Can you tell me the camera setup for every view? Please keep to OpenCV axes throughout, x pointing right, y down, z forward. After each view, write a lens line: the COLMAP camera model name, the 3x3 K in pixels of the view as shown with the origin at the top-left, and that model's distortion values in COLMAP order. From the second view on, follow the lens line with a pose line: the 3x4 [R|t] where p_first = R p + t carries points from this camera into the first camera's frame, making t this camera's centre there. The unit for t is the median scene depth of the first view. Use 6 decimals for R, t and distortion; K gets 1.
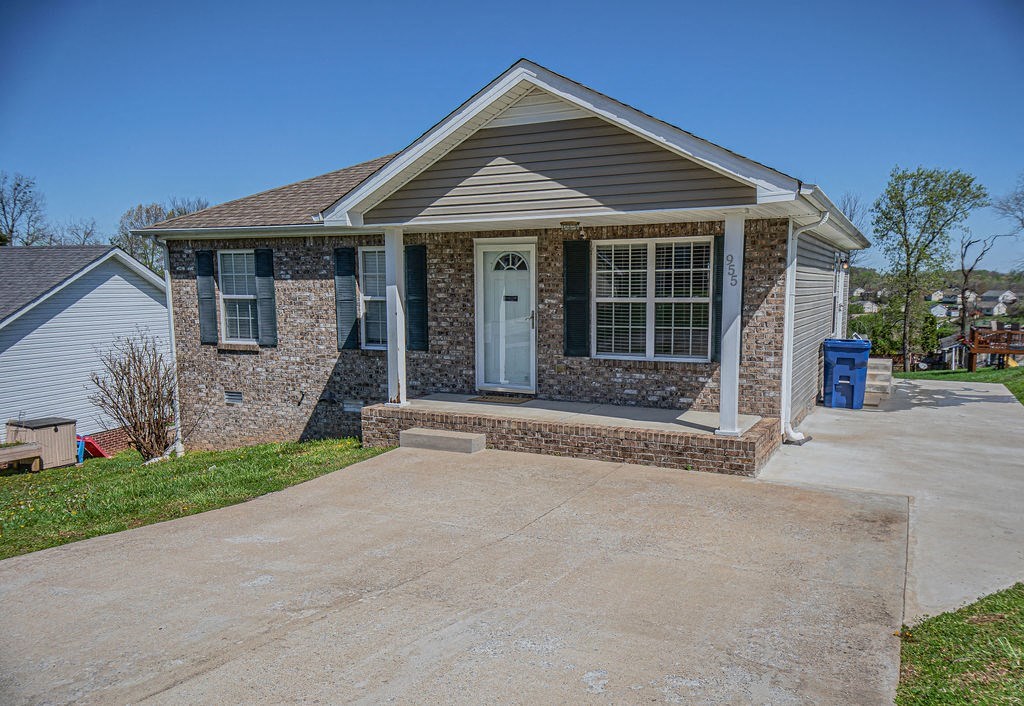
lens RADIAL K [[786.2, 0, 533.8], [0, 786.2, 377.2], [0, 0, 1]] dist [0.083078, -0.004008]
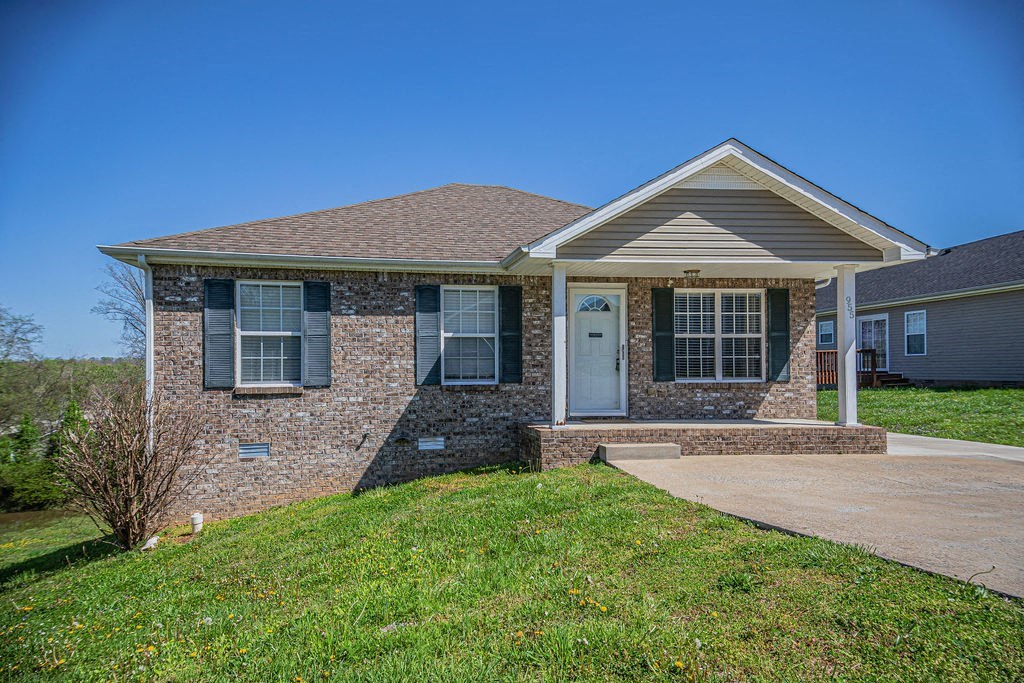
lens RADIAL K [[694.2, 0, 527.0], [0, 694.2, 356.0], [0, 0, 1]] dist [0.180169, 0.006322]
pose [[0.801872, 0.011462, 0.597386, -0.753018], [0.072860, 0.990479, -0.116804, 0.044908], [-0.593037, 0.137187, 0.793402, 0.258219]]
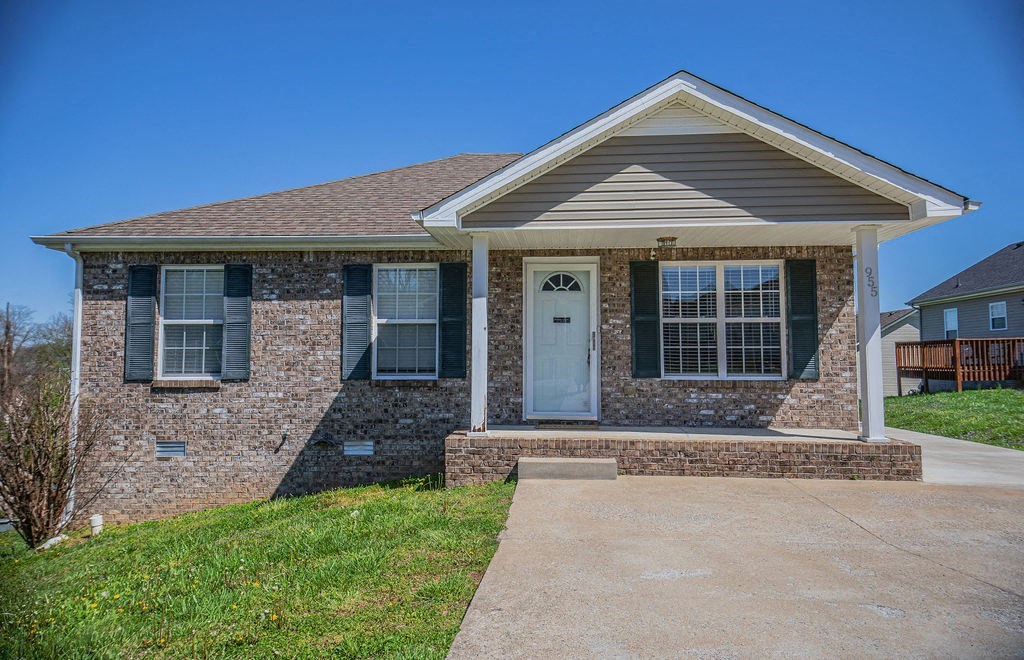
lens RADIAL K [[736.2, 0, 519.8], [0, 736.2, 304.8], [0, 0, 1]] dist [0.070096, -0.033274]
pose [[0.921870, 0.032045, 0.386173, -0.437533], [0.042672, 0.982118, -0.183365, 0.044553], [-0.385143, 0.185517, 0.904018, 0.218853]]
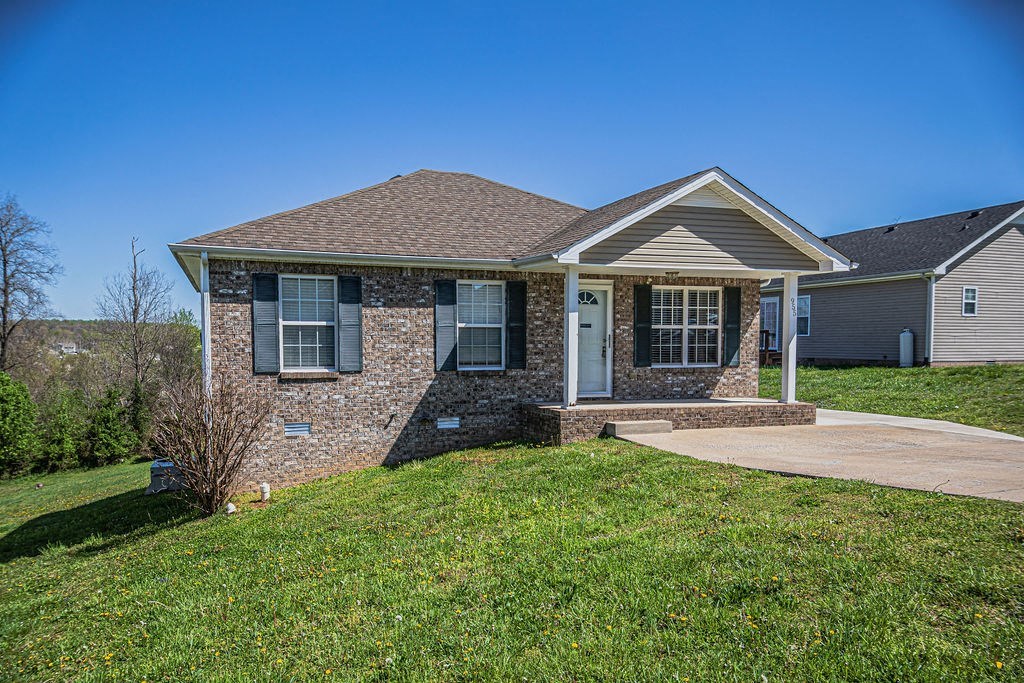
lens RADIAL K [[780.4, 0, 512.9], [0, 780.4, 377.3], [0, 0, 1]] dist [0.077718, -0.001627]
pose [[0.683076, -0.029979, 0.729732, -1.103304], [0.081415, 0.996055, -0.035289, 0.022285], [-0.725796, 0.083516, 0.682822, 0.216556]]
